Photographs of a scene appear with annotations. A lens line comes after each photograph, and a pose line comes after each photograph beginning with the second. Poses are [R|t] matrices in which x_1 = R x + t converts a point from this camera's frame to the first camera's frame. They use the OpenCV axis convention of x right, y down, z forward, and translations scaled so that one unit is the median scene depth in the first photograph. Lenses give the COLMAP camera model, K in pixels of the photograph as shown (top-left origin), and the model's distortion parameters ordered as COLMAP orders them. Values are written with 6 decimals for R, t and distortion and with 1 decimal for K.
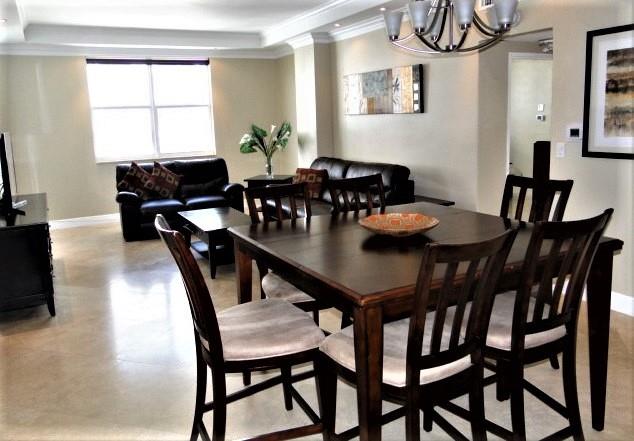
lens RADIAL K [[520.6, 0, 304.5], [0, 520.6, 191.6], [0, 0, 1]] dist [0.000479, -0.000207]
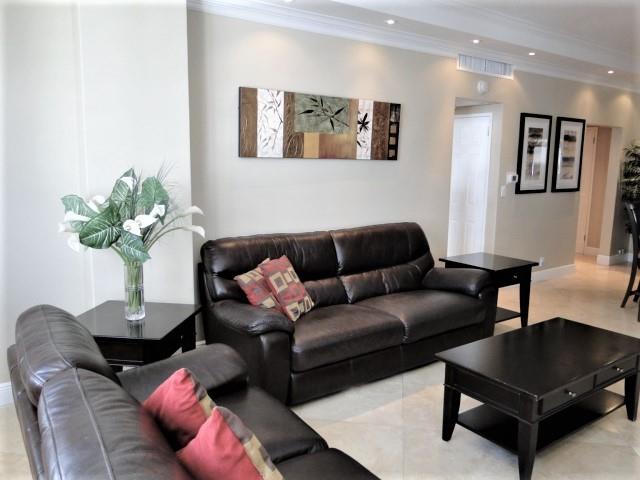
lens RADIAL K [[527.3, 0, 320.0], [0, 527.3, 240.0], [0, 0, 1]] dist [0.009601, -0.011886]
pose [[-0.165784, -0.125055, 0.978201, -0.628972], [0.127666, 0.980858, 0.147031, -0.164372], [-0.977863, 0.149259, -0.146645, 1.261921]]
